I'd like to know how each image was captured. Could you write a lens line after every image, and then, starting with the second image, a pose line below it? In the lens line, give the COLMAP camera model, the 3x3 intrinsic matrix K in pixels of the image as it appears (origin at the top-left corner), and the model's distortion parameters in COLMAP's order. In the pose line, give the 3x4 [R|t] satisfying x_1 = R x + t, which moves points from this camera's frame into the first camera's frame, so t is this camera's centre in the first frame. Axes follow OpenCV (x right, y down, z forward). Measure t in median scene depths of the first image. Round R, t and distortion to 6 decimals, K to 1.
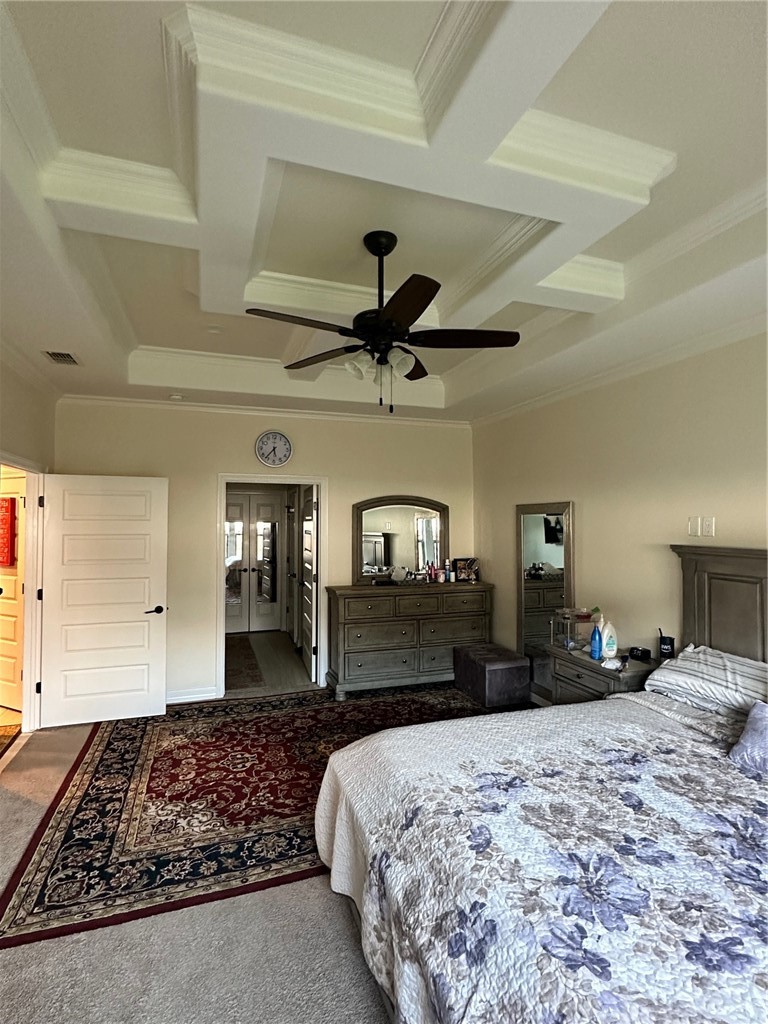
lens RADIAL K [[515.9, 0, 386.3], [0, 515.9, 512.3], [0, 0, 1]] dist [0.001255, 0.000090]
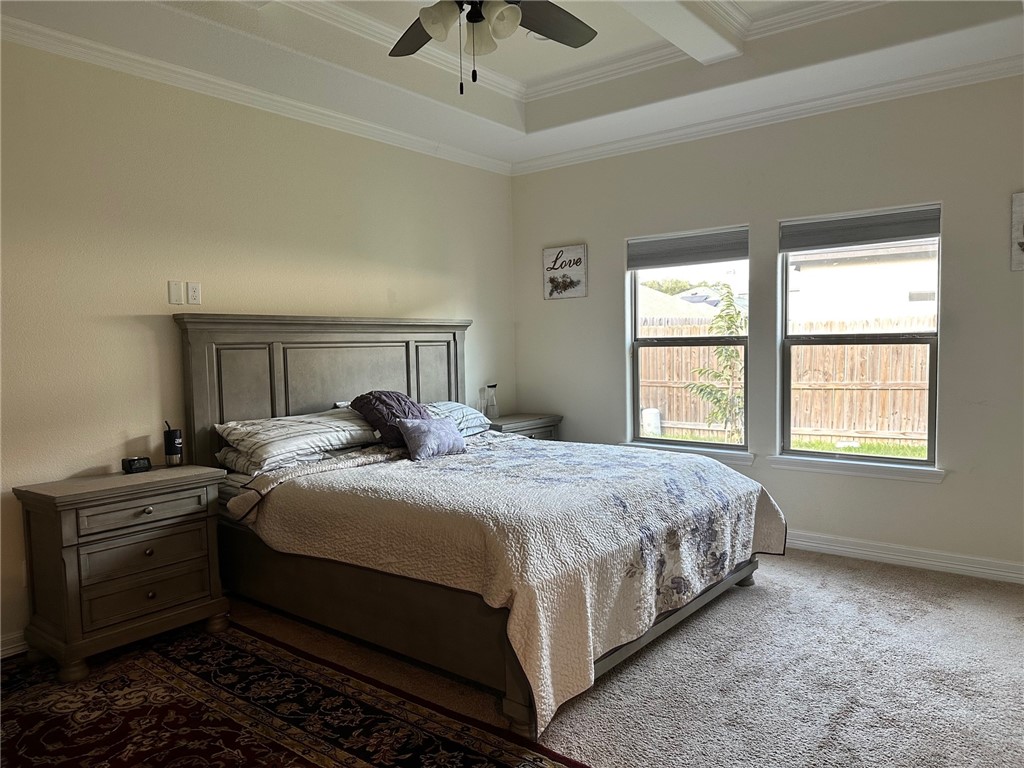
lens RADIAL K [[713.4, 0, 512.3], [0, 713.4, 384.6], [0, 0, 1]] dist [-0.003111, -0.001523]
pose [[0.539623, 0.037106, -0.841089, 0.381806], [0.030563, 0.997506, 0.063615, 0.077430], [0.841352, -0.060034, 0.537143, 0.883734]]
